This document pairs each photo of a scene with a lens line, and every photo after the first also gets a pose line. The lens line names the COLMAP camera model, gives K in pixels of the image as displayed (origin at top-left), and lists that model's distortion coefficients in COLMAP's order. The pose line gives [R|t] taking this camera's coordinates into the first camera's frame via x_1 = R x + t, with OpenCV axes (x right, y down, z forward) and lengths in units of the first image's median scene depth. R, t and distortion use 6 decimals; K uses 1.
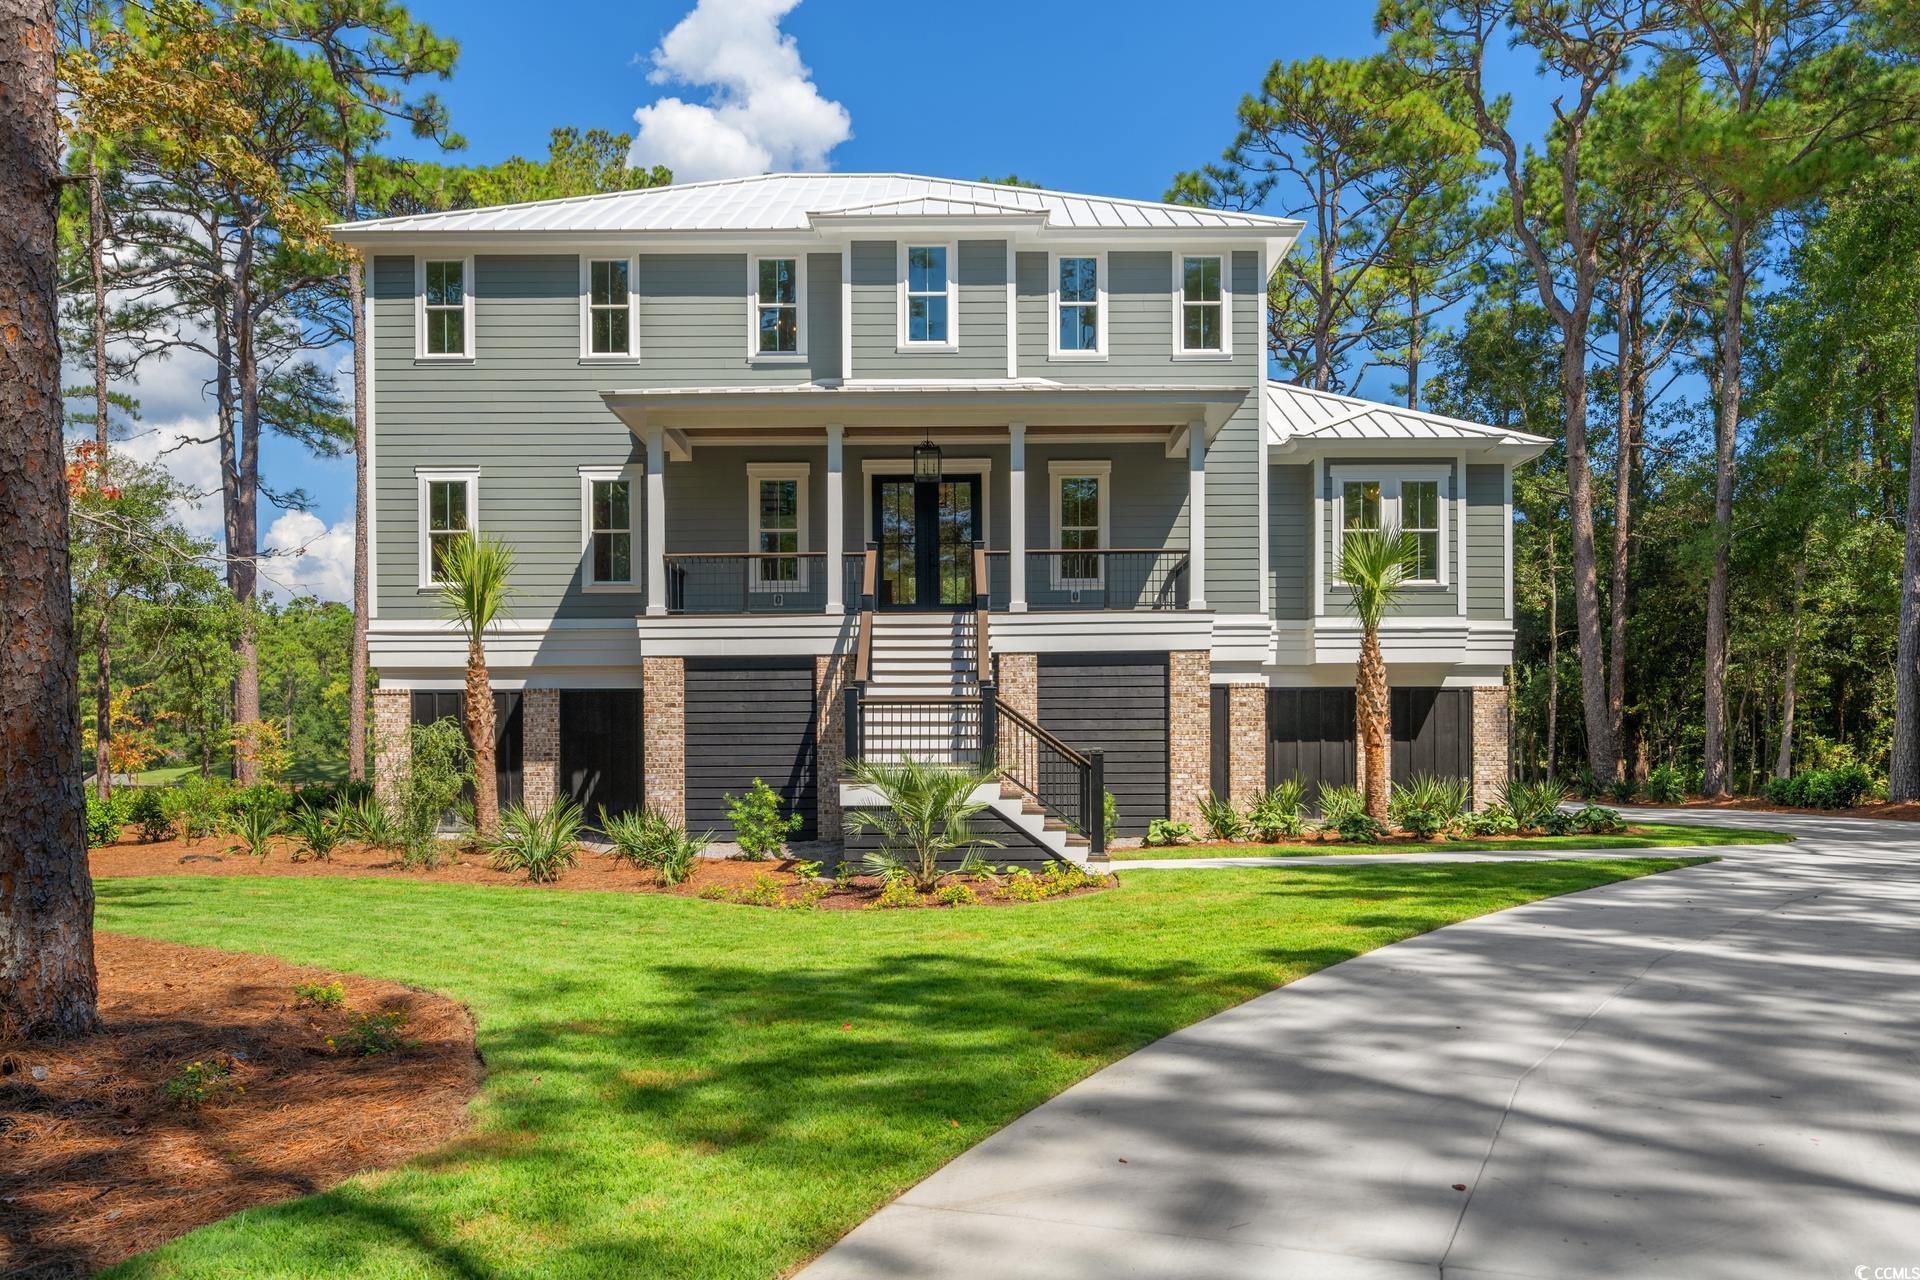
lens RADIAL K [[1459.9, 0, 959.3], [0, 1459.9, 626.3], [0, 0, 1]] dist [0.002571, 0.002004]
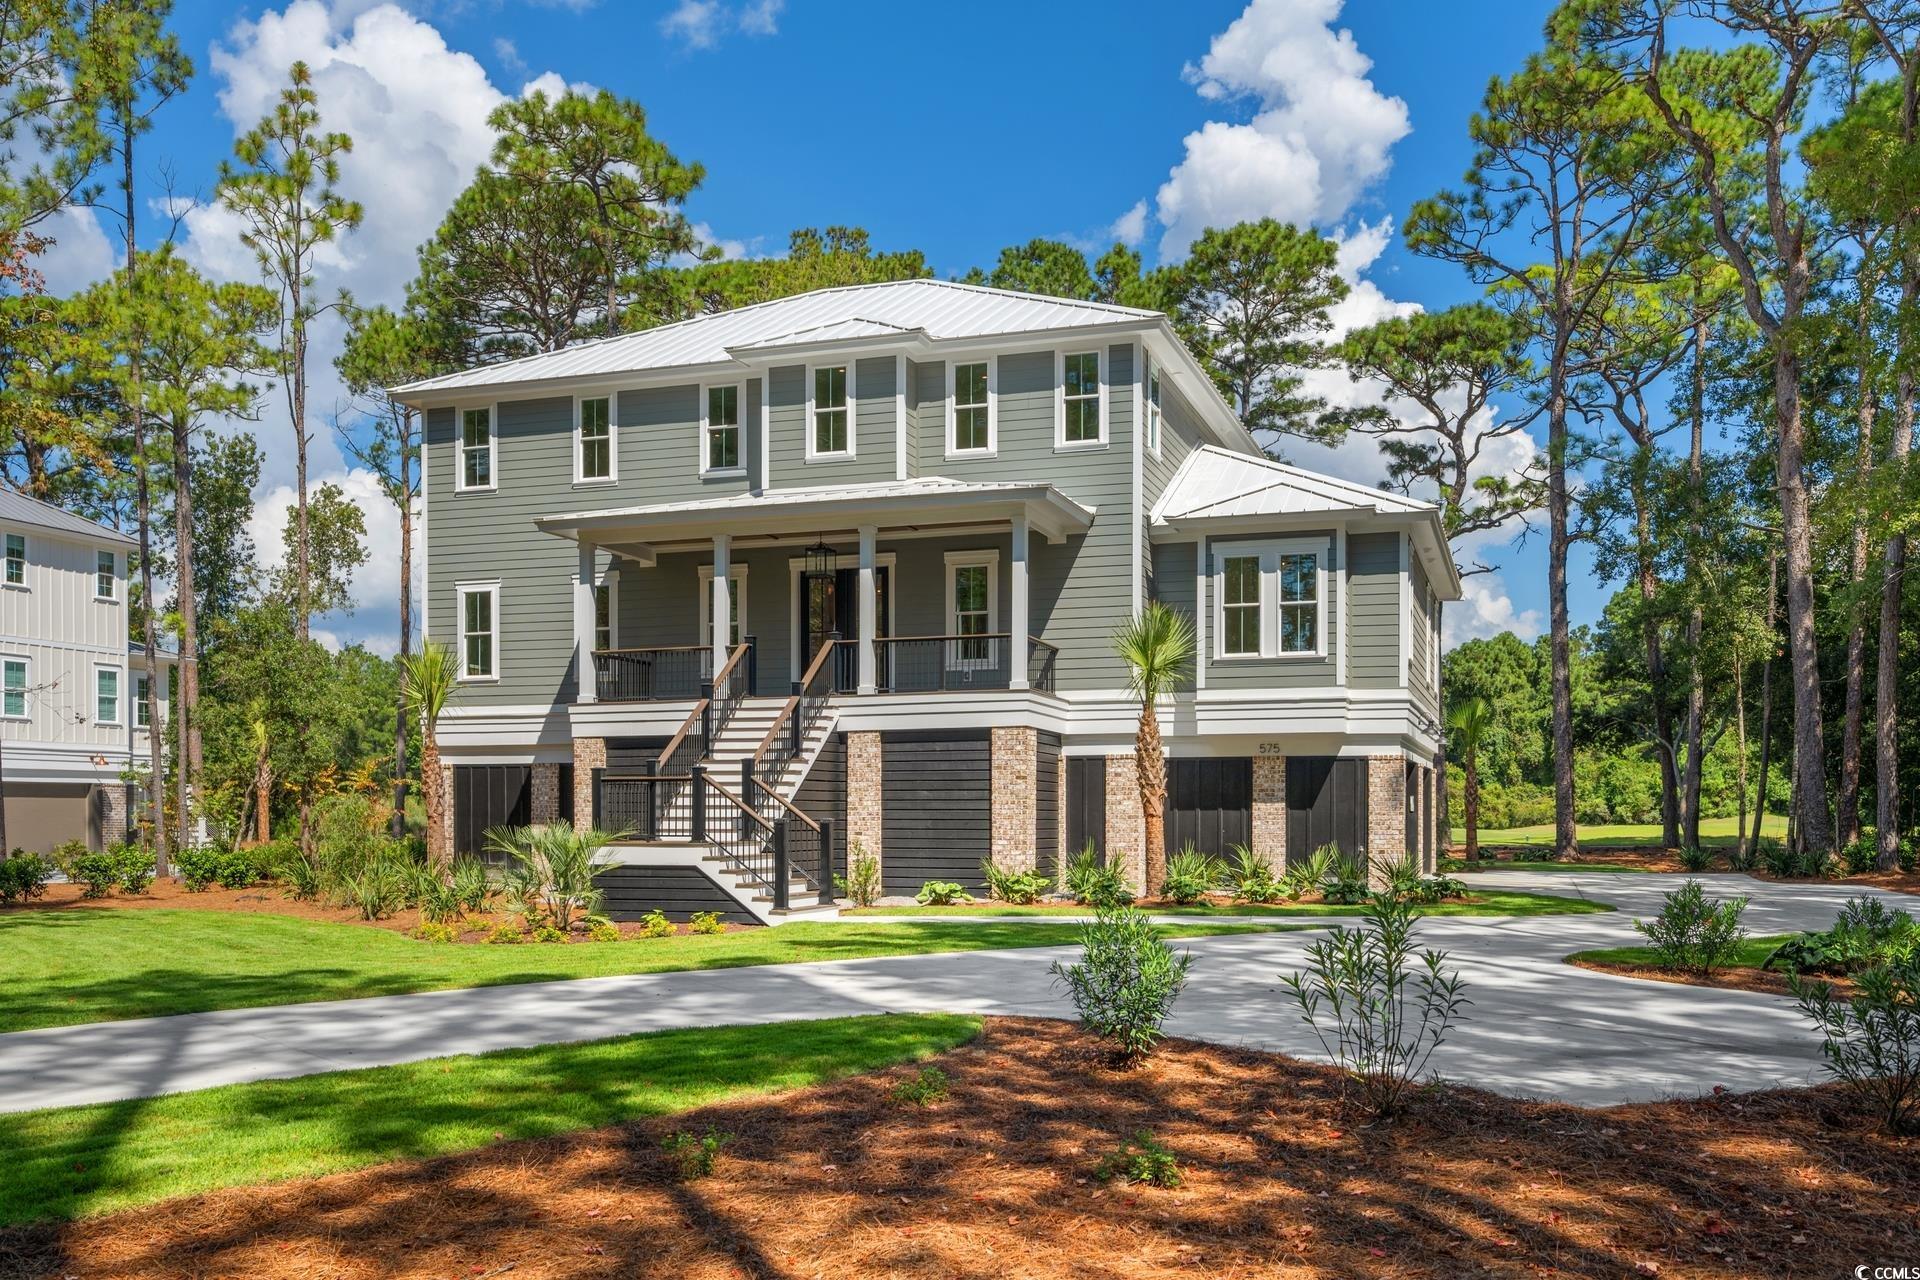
lens RADIAL K [[1552.9, 0, 960.7], [0, 1552.9, 650.5], [0, 0, 1]] dist [-0.005642, 0.003259]
pose [[0.953239, -0.027650, -0.300950, 0.416394], [0.022016, 0.999513, -0.022098, -0.013641], [0.301415, 0.014439, 0.953384, -0.101926]]
